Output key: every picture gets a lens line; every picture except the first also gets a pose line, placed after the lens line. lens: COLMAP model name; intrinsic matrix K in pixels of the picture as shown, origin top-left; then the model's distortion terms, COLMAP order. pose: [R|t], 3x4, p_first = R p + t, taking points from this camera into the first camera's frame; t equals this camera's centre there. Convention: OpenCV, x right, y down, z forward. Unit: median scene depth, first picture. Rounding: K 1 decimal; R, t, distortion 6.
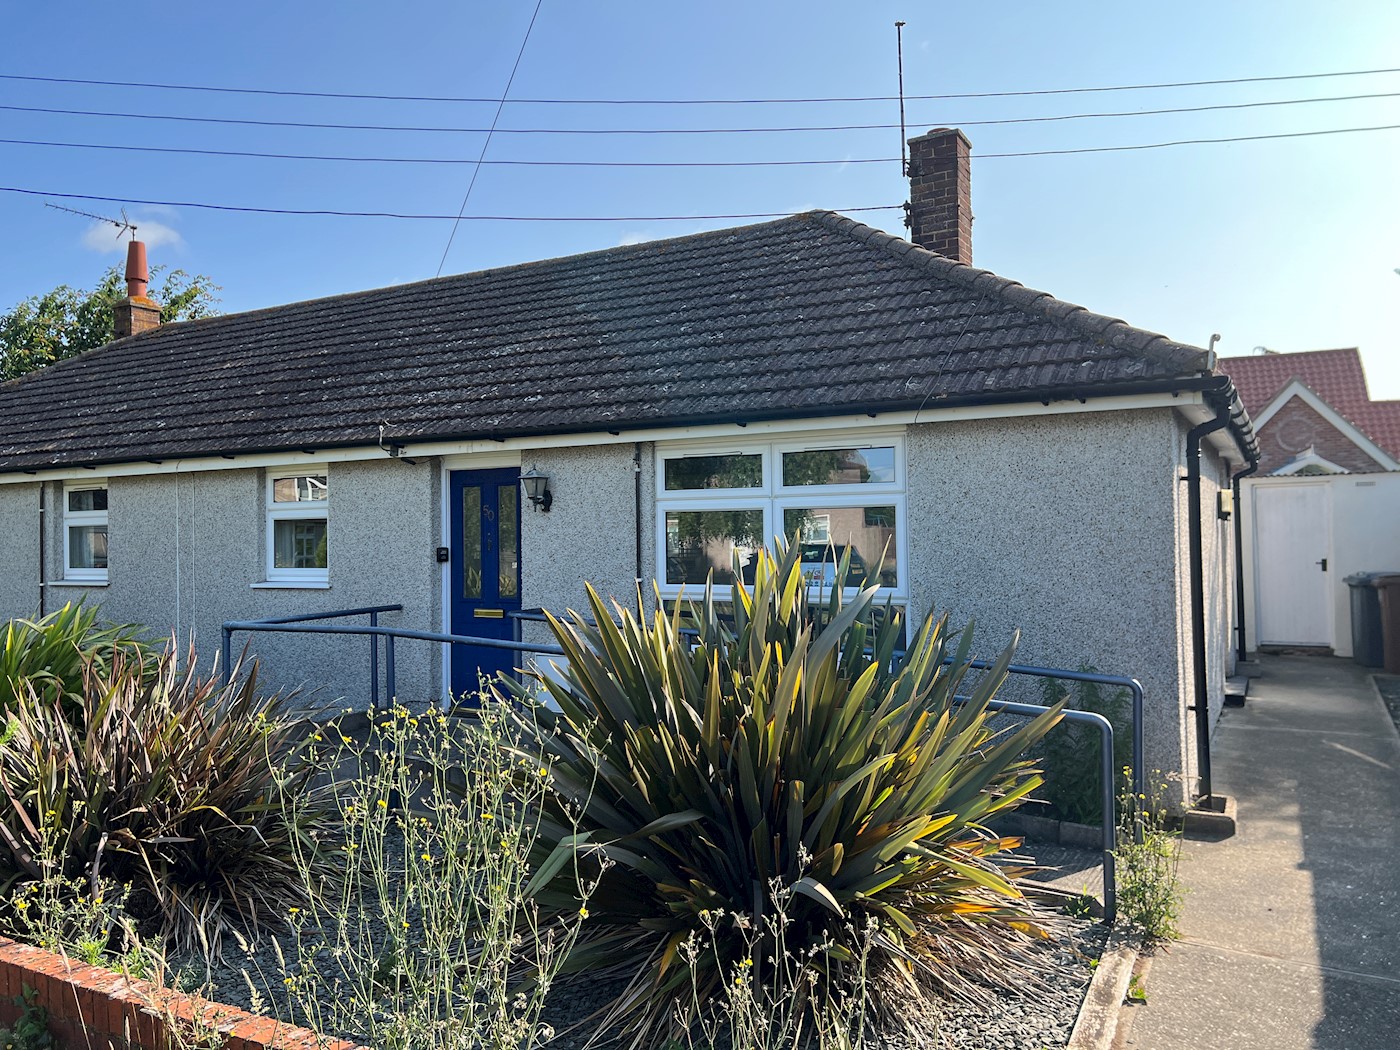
lens RADIAL K [[1060.1, 0, 700.0], [0, 1060.1, 525.0], [0, 0, 1]] dist [0.005168, 0.001795]
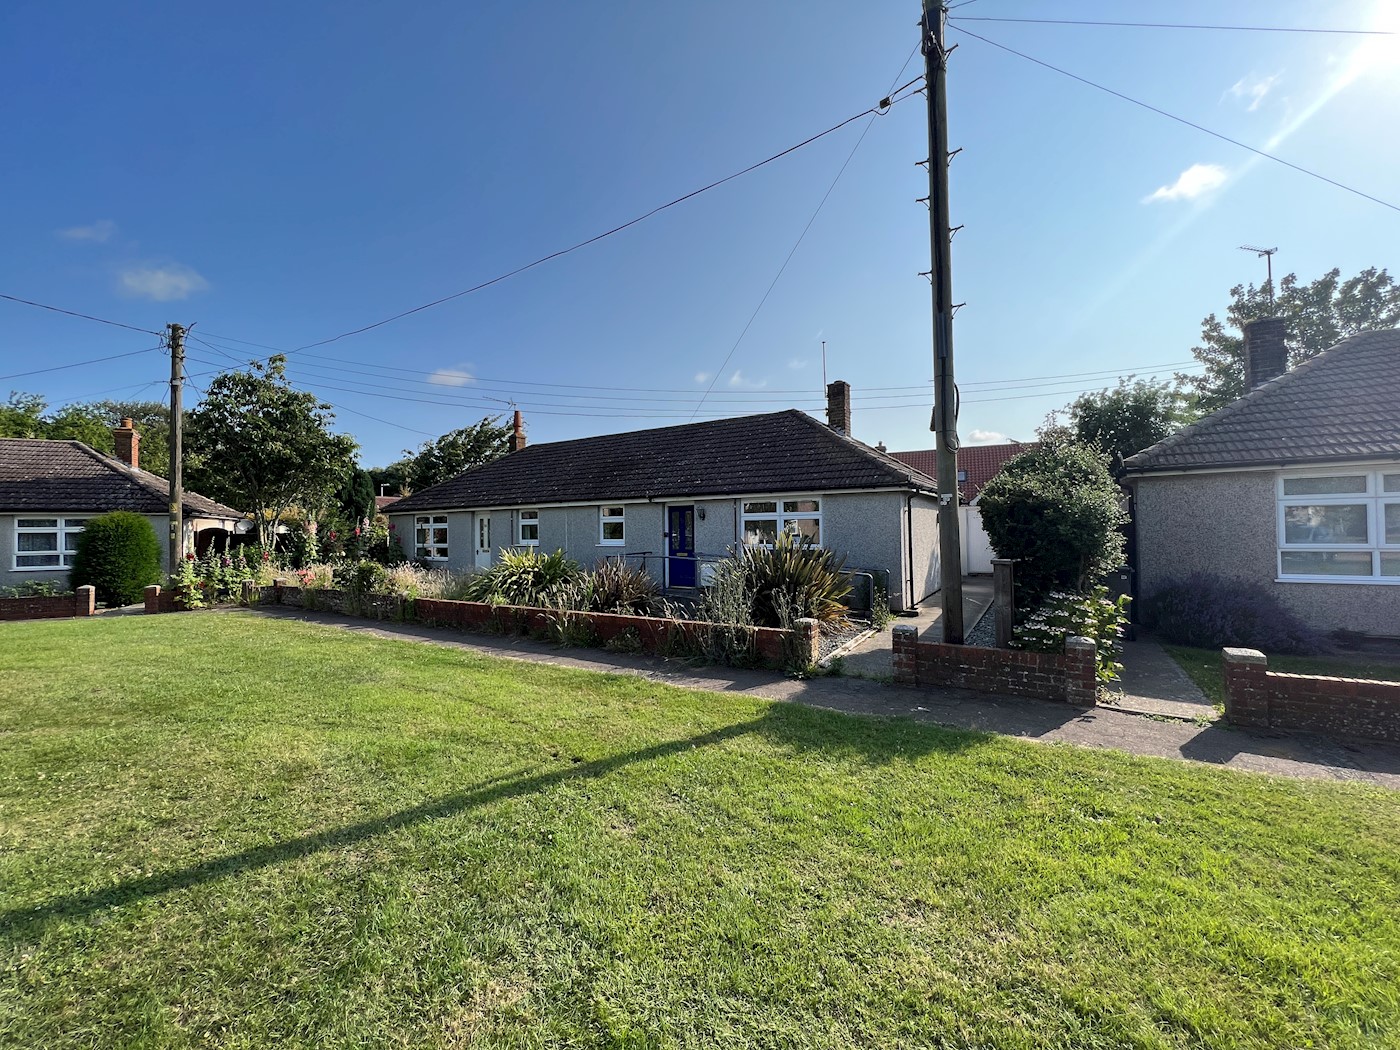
lens RADIAL K [[562.6, 0, 693.1], [0, 562.6, 522.3], [0, 0, 1]] dist [-0.000960, -0.000045]
pose [[0.998008, 0.002149, -0.063046, -0.068812], [-0.002535, 0.999979, -0.006030, 0.002531], [0.063031, 0.006178, 0.997992, -0.557731]]
